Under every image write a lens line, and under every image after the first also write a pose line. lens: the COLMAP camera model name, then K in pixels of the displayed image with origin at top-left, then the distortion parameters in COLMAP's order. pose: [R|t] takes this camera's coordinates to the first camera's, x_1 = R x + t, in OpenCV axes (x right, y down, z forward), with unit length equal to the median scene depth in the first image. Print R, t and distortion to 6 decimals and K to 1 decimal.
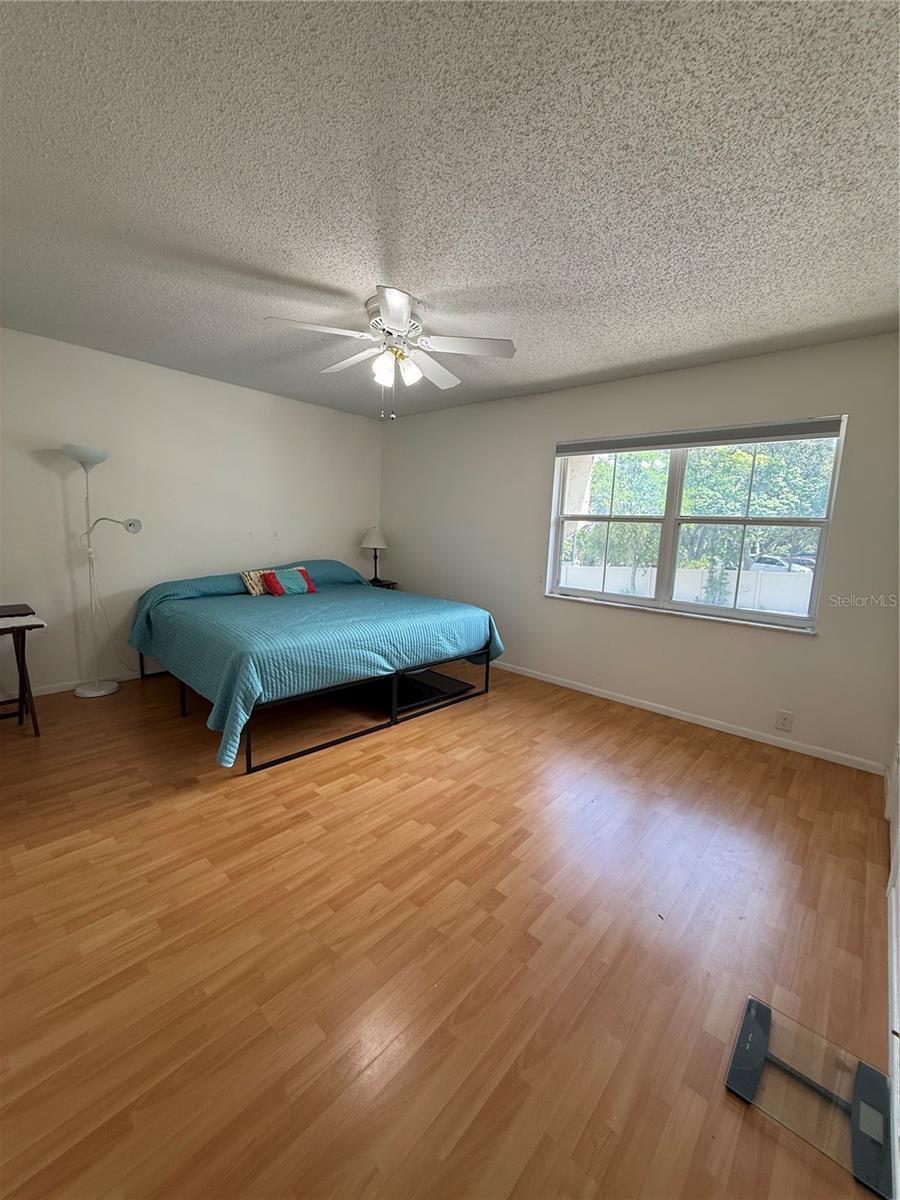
lens RADIAL K [[473.7, 0, 450.0], [0, 473.7, 600.0], [0, 0, 1]] dist [-0.000086, 0.000199]
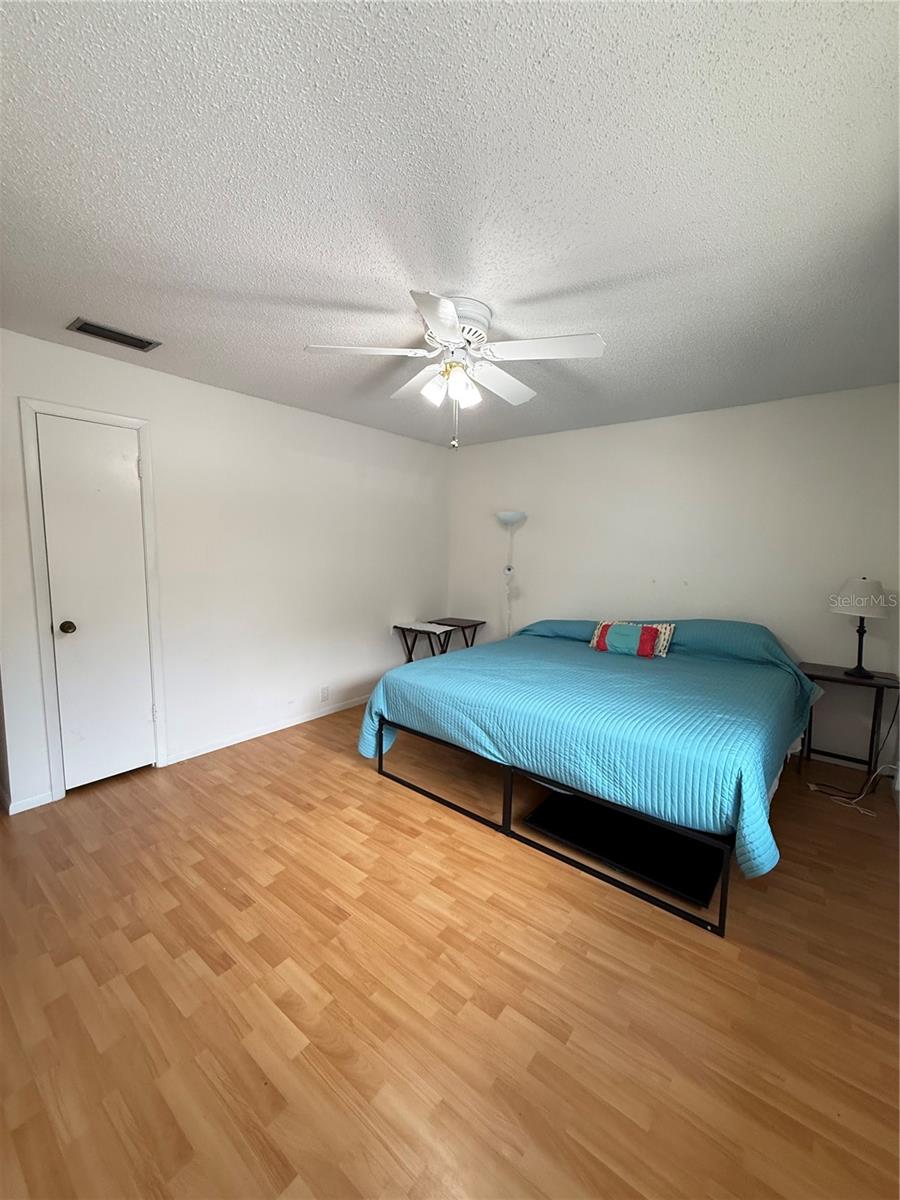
lens RADIAL K [[473.7, 0, 450.0], [0, 473.7, 600.0], [0, 0, 1]] dist [-0.000086, 0.000199]
pose [[0.069072, 0.068210, -0.995277, 0.717001], [-0.161660, 0.985239, 0.056303, -0.157307], [0.984426, 0.157008, 0.079079, 0.952614]]
